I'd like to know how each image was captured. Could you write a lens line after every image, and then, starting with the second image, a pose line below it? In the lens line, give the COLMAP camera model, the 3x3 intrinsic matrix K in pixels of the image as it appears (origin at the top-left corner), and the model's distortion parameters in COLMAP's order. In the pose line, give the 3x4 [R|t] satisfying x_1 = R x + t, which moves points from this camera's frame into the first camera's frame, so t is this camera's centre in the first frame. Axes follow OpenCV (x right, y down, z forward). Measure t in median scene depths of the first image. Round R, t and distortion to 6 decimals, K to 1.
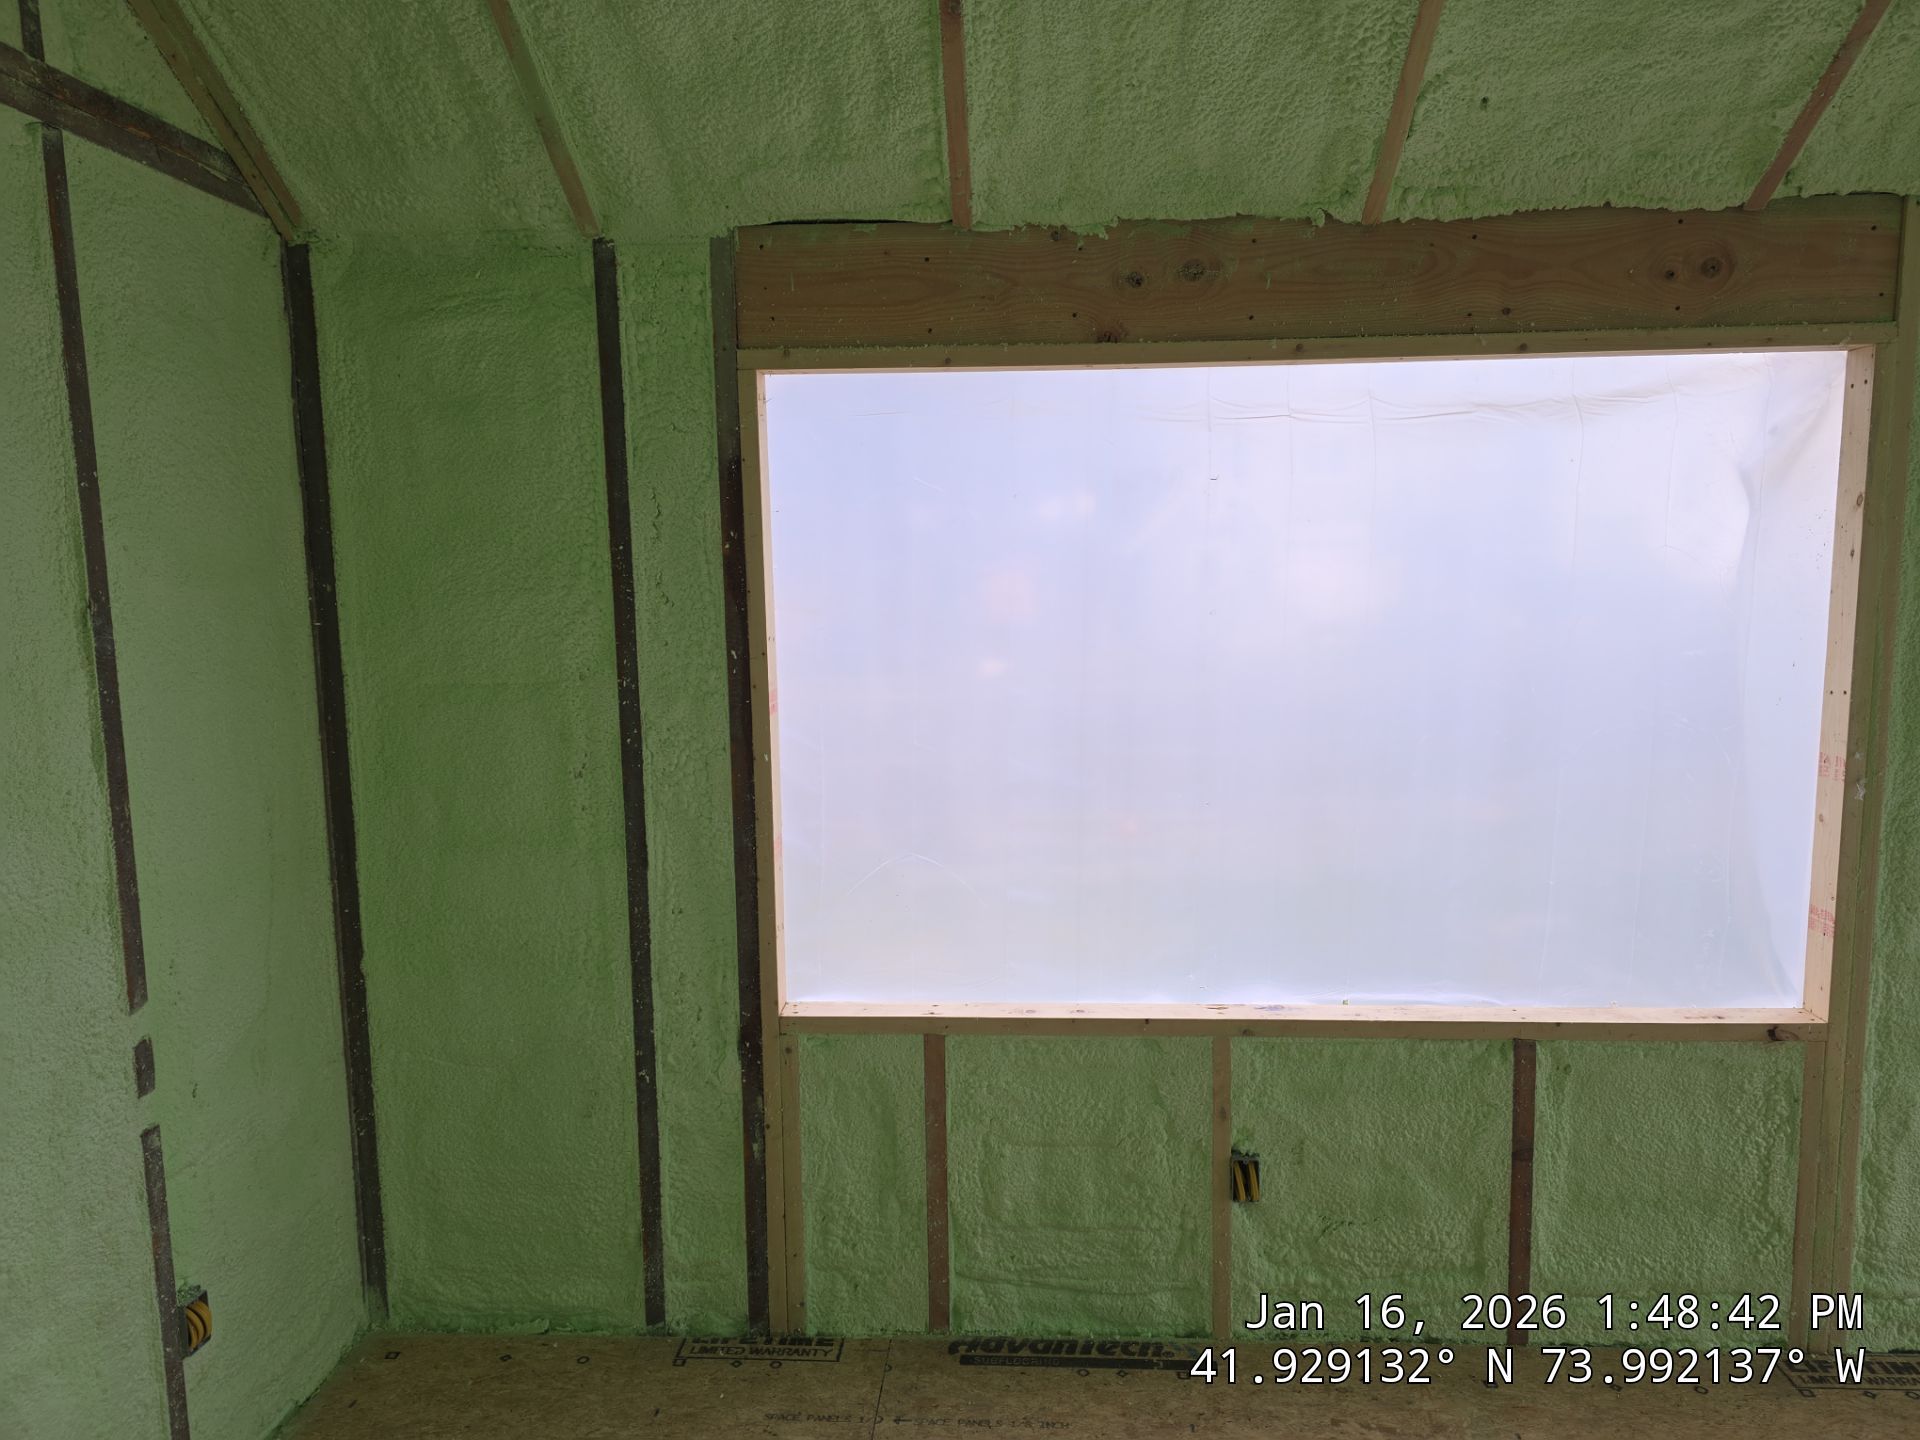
lens RADIAL K [[1276.8, 0, 971.8], [0, 1276.8, 719.1], [0, 0, 1]] dist [0.069751, -0.060892]
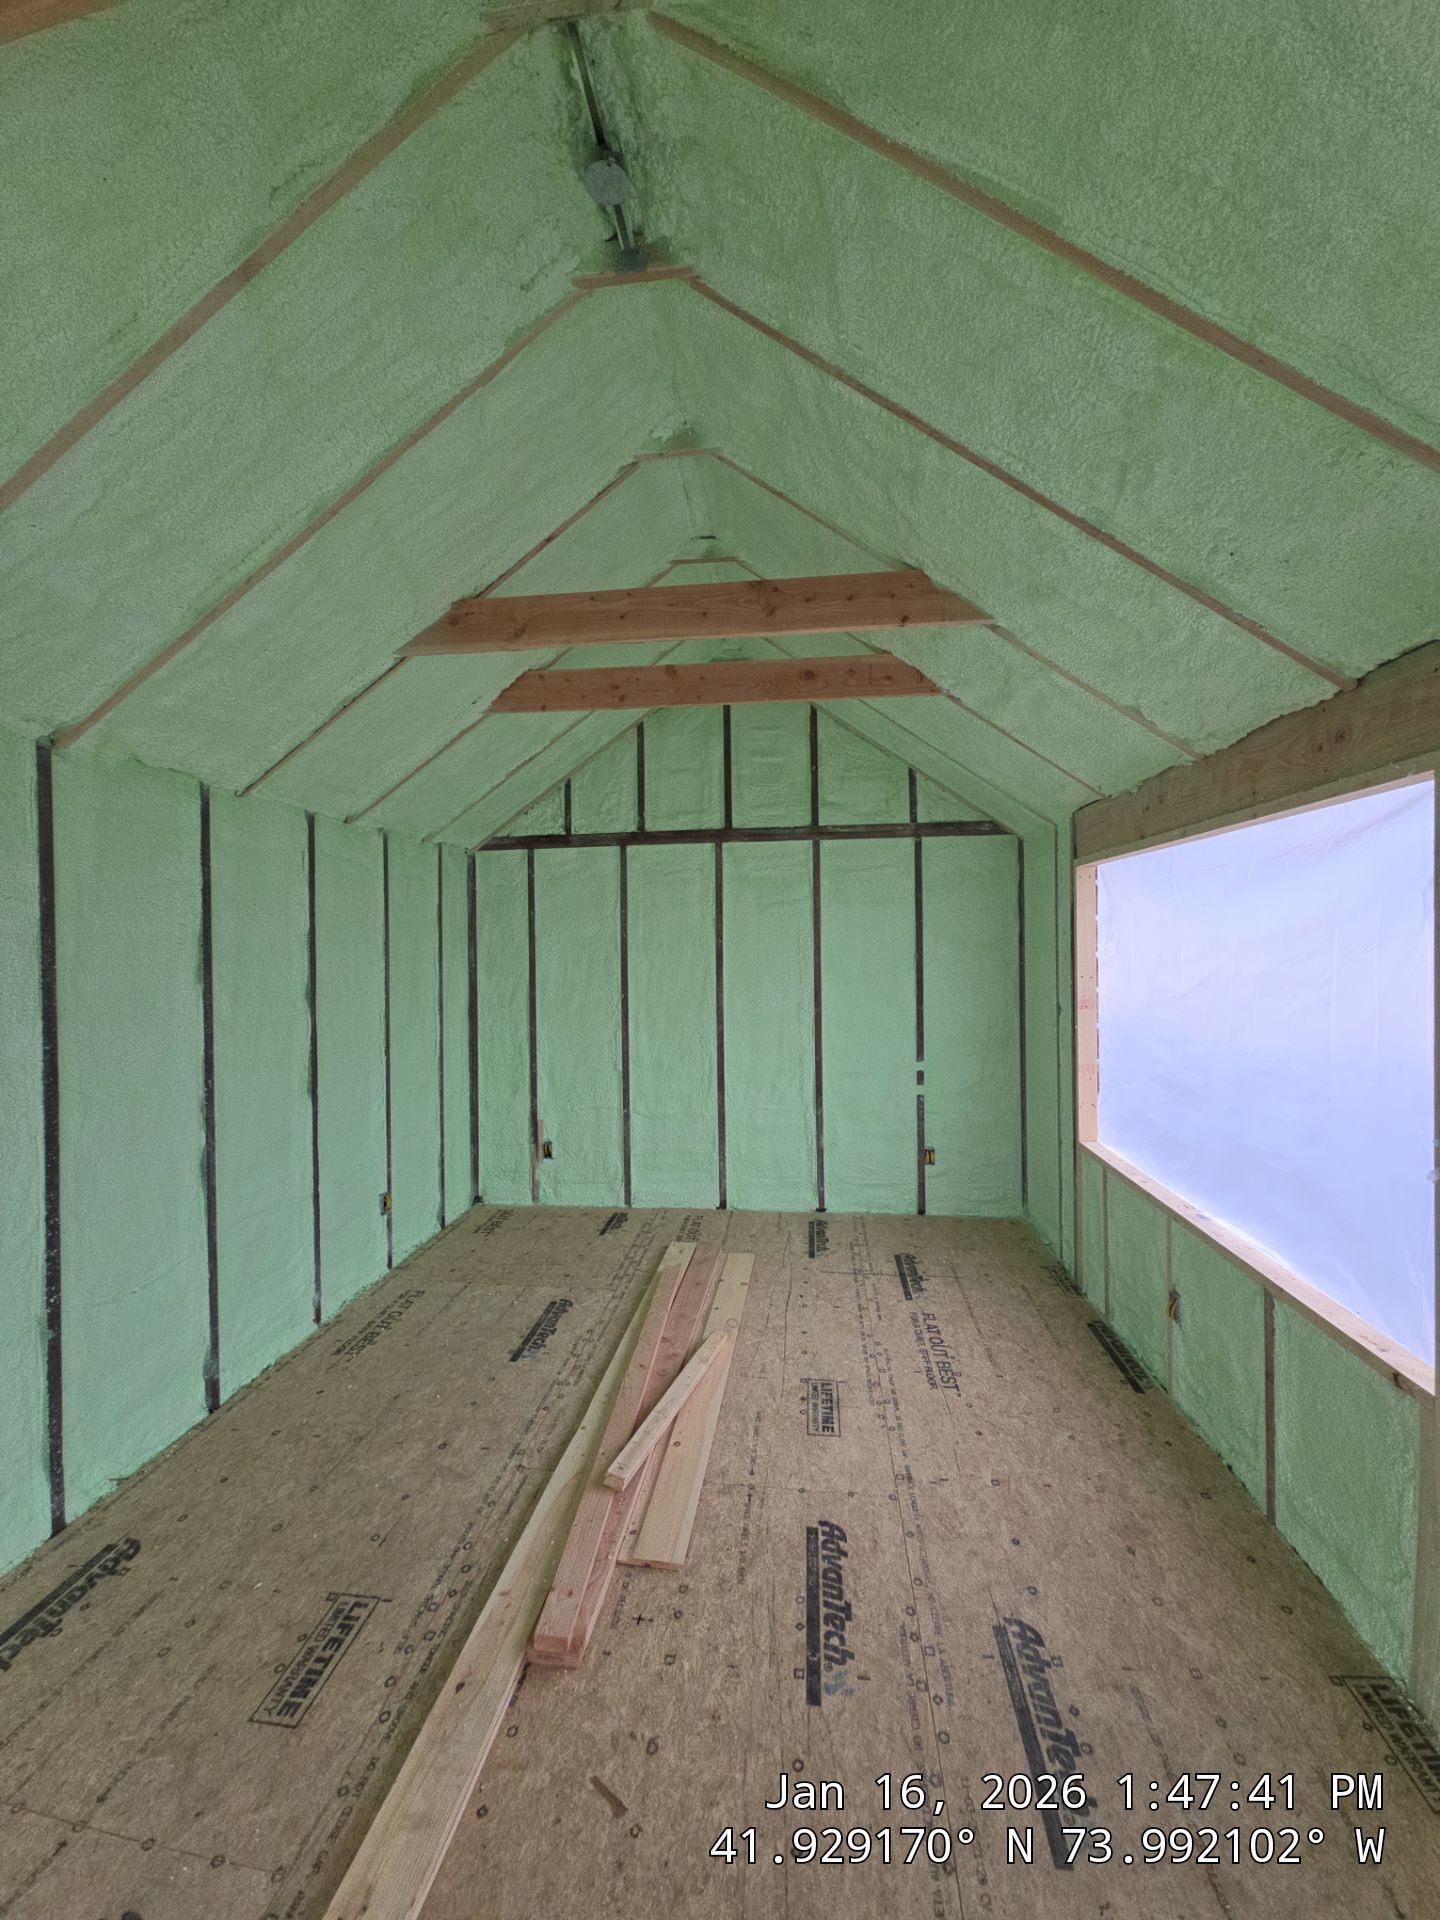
lens RADIAL K [[775.8, 0, 711.5], [0, 775.8, 949.1], [0, 0, 1]] dist [0.008365, -0.005381]
pose [[-0.069976, 0.021250, -0.997322, 1.359822], [-0.113800, 0.993076, 0.029144, -0.080573], [0.991036, 0.115534, -0.067074, 0.430898]]
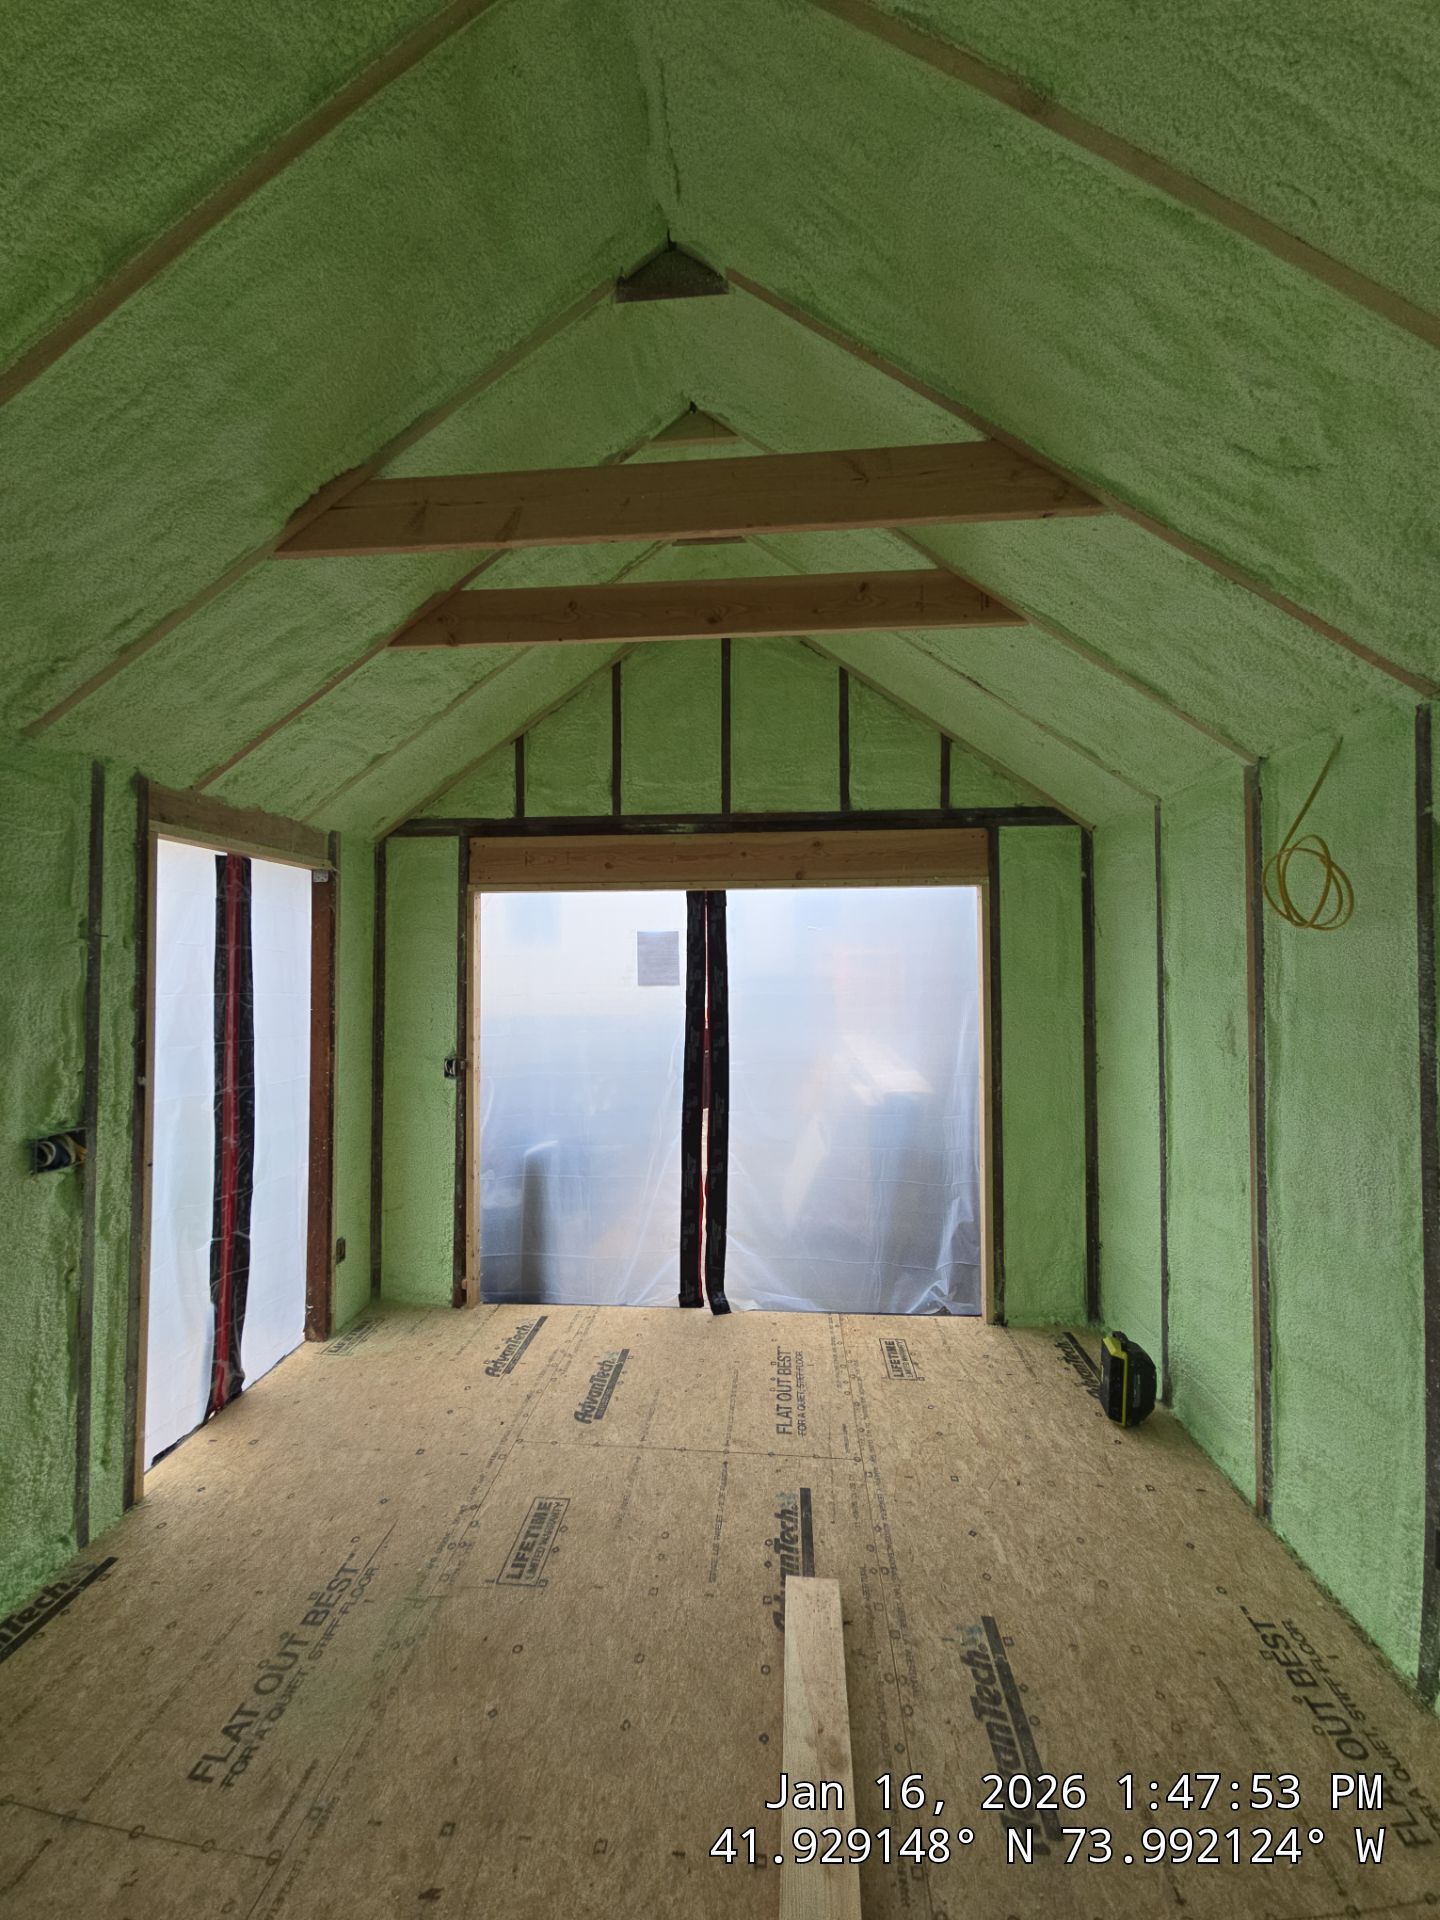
lens RADIAL K [[775.8, 0, 711.9], [0, 775.8, 948.8], [0, 0, 1]] dist [0.008365, -0.005381]
pose [[0.037773, 0.034934, 0.998676, 0.291563], [0.126694, 0.991157, -0.039463, -0.036648], [-0.991222, 0.128017, 0.033013, 0.217444]]
